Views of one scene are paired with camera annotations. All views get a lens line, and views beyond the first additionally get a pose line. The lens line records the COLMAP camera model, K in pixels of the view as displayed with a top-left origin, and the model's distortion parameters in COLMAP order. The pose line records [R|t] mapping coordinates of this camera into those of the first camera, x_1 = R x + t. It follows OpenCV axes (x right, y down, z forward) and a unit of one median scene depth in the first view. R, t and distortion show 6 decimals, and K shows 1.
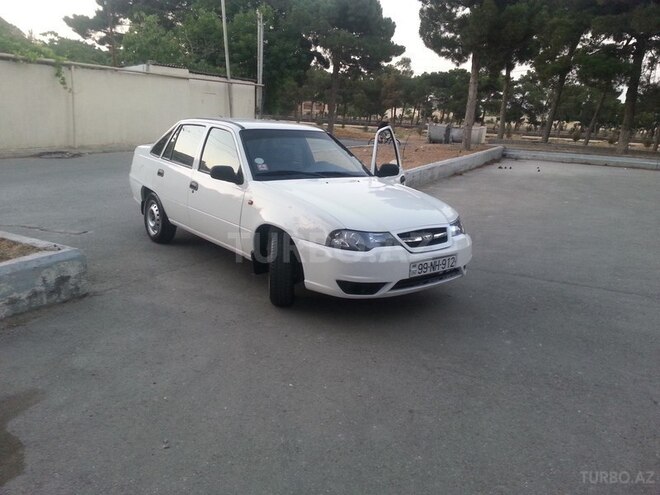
lens RADIAL K [[541.4, 0, 333.1], [0, 541.4, 245.5], [0, 0, 1]] dist [0.060897, -0.087824]
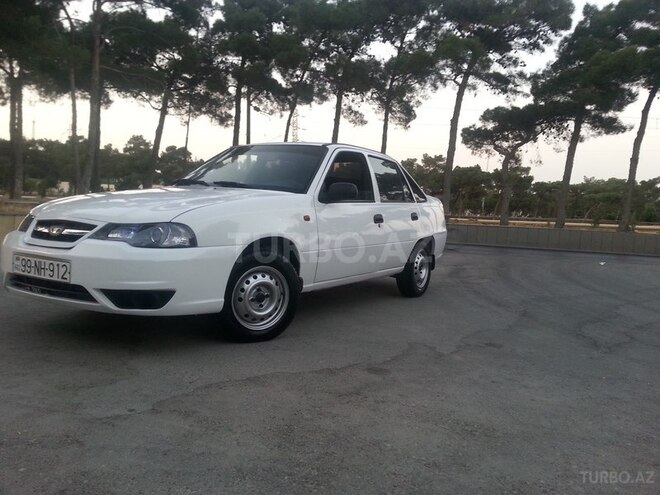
lens RADIAL K [[541.4, 0, 330.4], [0, 541.4, 246.7], [0, 0, 1]] dist [0.060897, -0.087824]
pose [[0.330978, 0.030348, -0.943150, 0.988234], [-0.246823, 0.967471, -0.055486, -0.043655], [0.910787, 0.251156, 0.327702, 1.104408]]
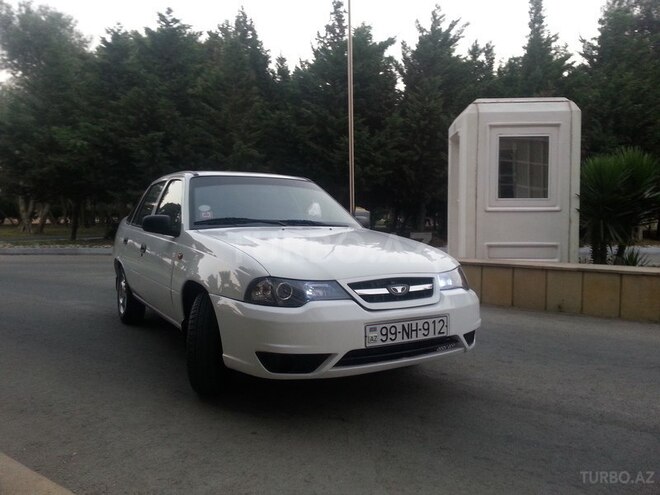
lens RADIAL K [[541.4, 0, 329.5], [0, 541.4, 245.7], [0, 0, 1]] dist [0.060897, -0.087824]
pose [[0.987595, -0.038666, -0.152187, 0.195472], [0.009900, 0.982611, -0.185410, 0.057583], [0.156709, 0.181603, 0.970805, 0.310178]]
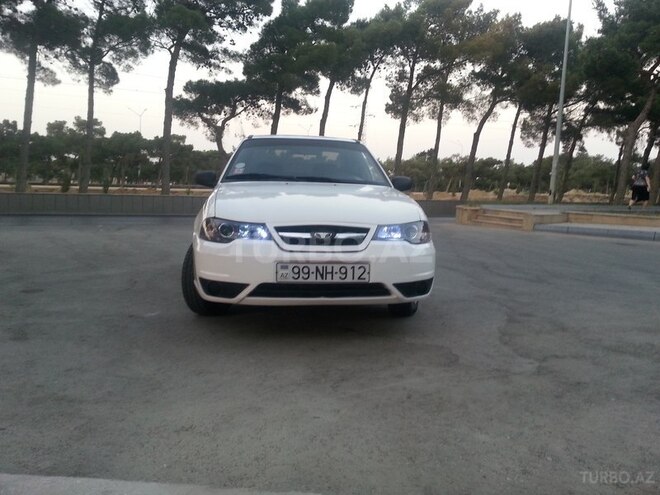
lens RADIAL K [[541.4, 0, 332.5], [0, 541.4, 252.6], [0, 0, 1]] dist [0.060897, -0.087824]
pose [[0.840190, 0.033569, -0.541252, 0.596291], [-0.107025, 0.988716, -0.104814, 0.086638], [0.531627, 0.145991, 0.834302, 0.383915]]
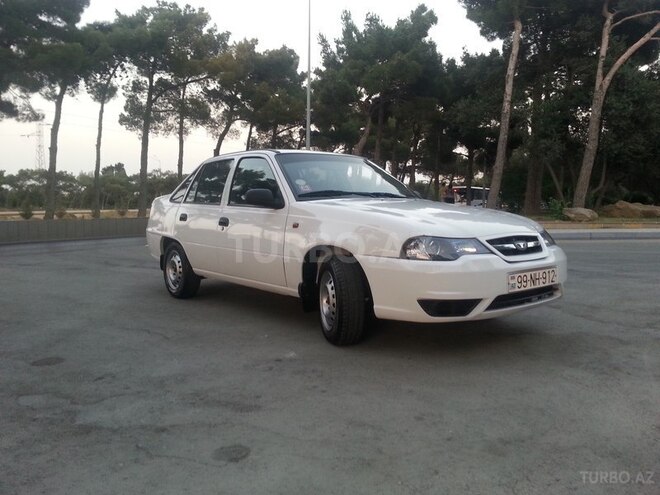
lens RADIAL K [[541.4, 0, 334.4], [0, 541.4, 247.9], [0, 0, 1]] dist [0.060897, -0.087824]
pose [[0.998208, -0.059722, -0.003835, -0.101909], [0.058419, 0.986316, -0.154167, 0.098531], [0.012989, 0.153666, 0.988037, 0.194111]]
